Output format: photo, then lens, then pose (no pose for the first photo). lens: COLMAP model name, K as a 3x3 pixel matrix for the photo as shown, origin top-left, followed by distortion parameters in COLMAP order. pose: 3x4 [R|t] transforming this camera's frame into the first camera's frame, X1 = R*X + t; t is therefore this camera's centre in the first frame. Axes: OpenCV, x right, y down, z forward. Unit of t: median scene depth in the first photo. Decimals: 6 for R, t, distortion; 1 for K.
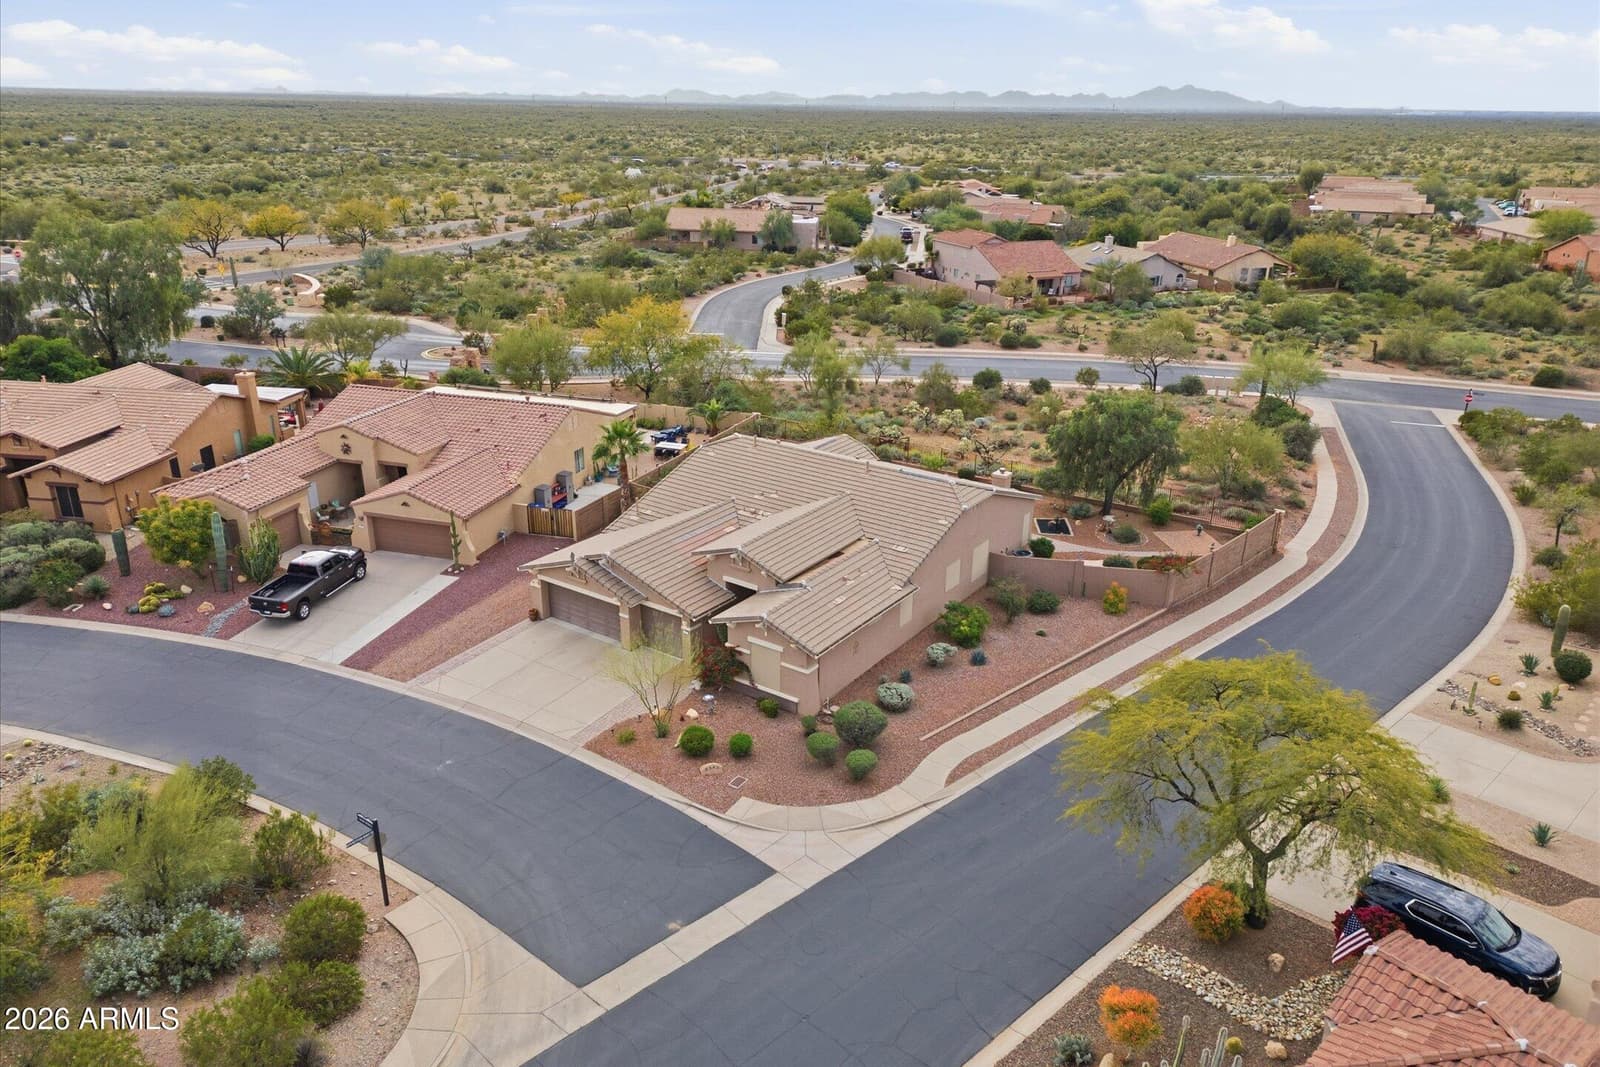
lens RADIAL K [[1116.7, 0, 797.9], [0, 1116.7, 529.7], [0, 0, 1]] dist [0.069423, -0.061433]
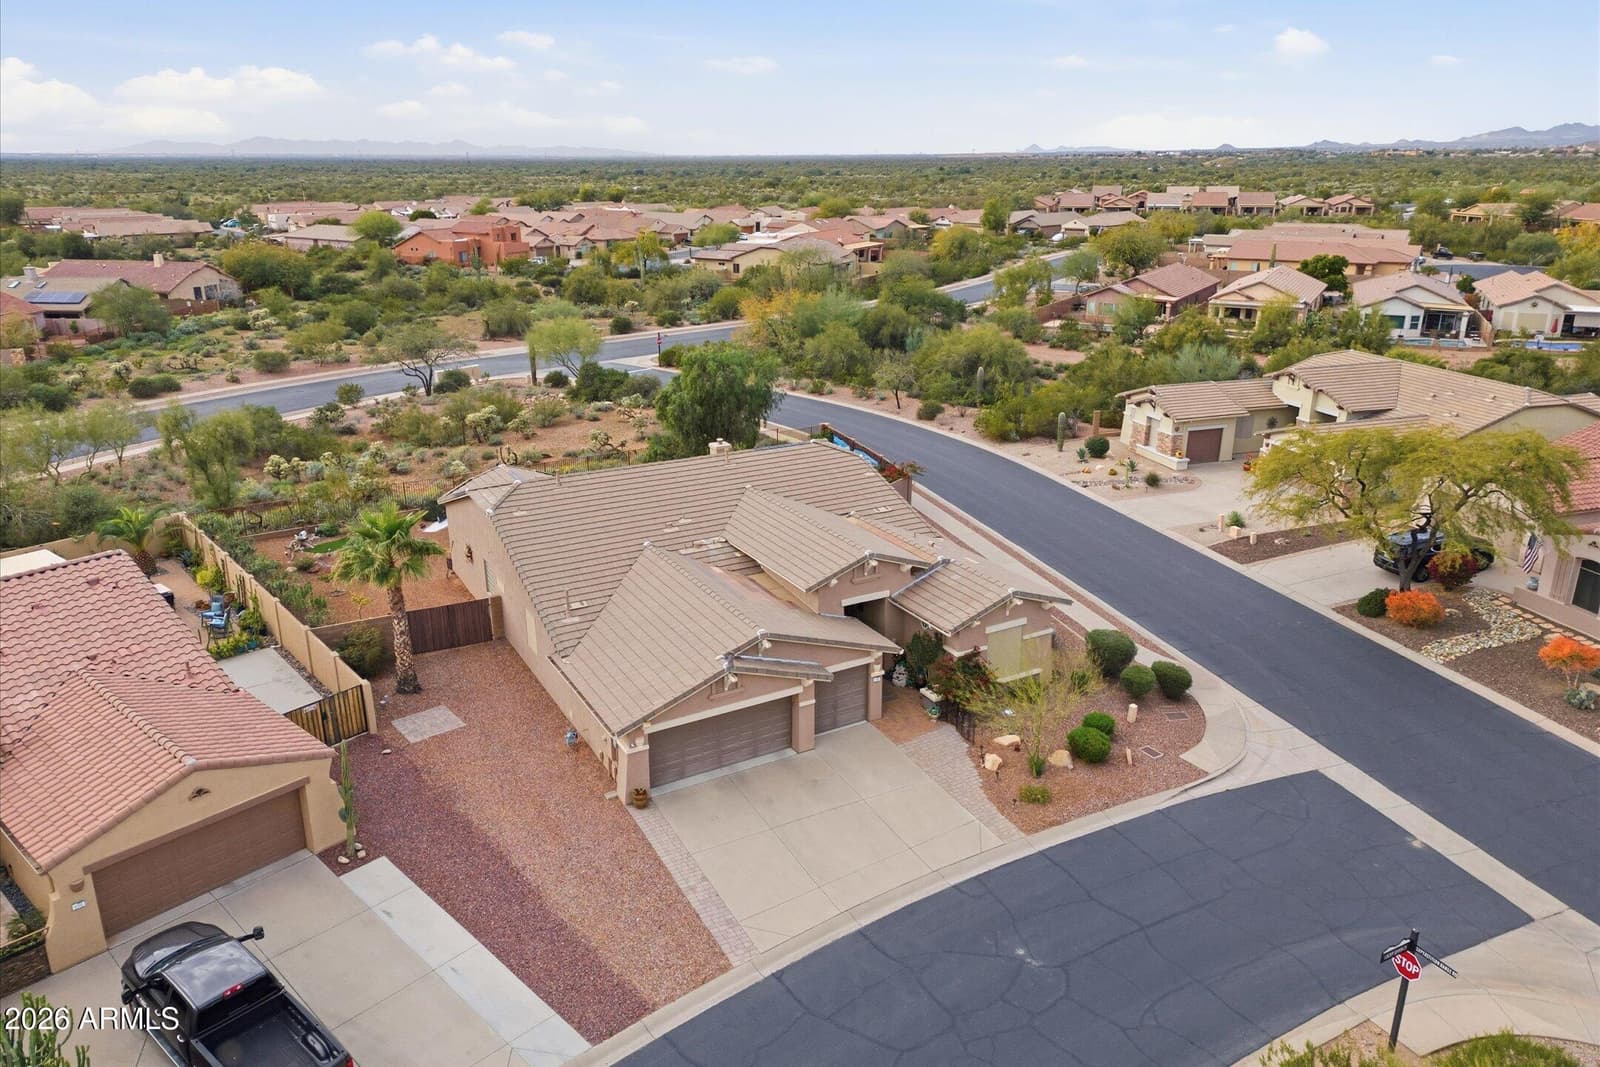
lens RADIAL K [[1116.7, 0, 804.1], [0, 1116.7, 527.4], [0, 0, 1]] dist [0.069423, -0.061433]
pose [[0.430295, -0.301958, 0.850687, -0.672251], [0.330754, 0.929592, 0.162664, -0.131123], [-0.839910, 0.211375, 0.499873, 0.588915]]
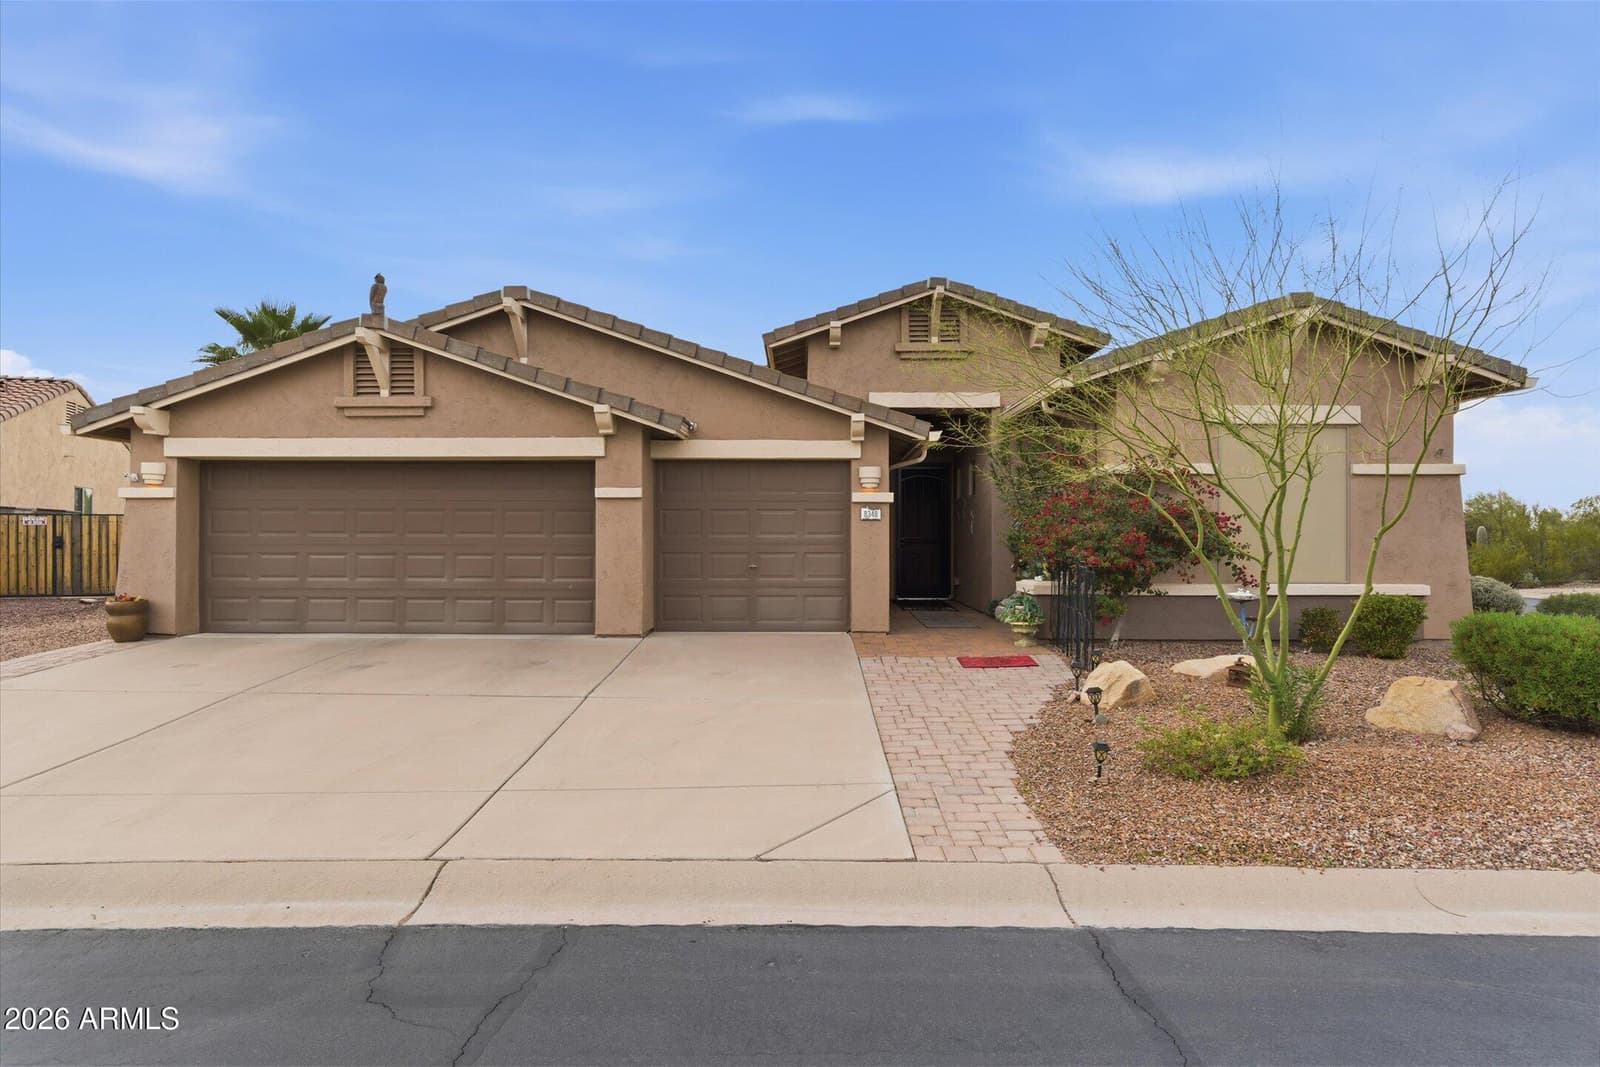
lens RADIAL K [[962.3, 0, 795.4], [0, 962.3, 544.8], [0, 0, 1]] dist [-0.010308, 0.000448]
pose [[0.826676, -0.013462, 0.562517, -0.233158], [0.210176, 0.934741, -0.286506, 0.151750], [-0.521950, 0.355075, 0.775558, 0.754707]]
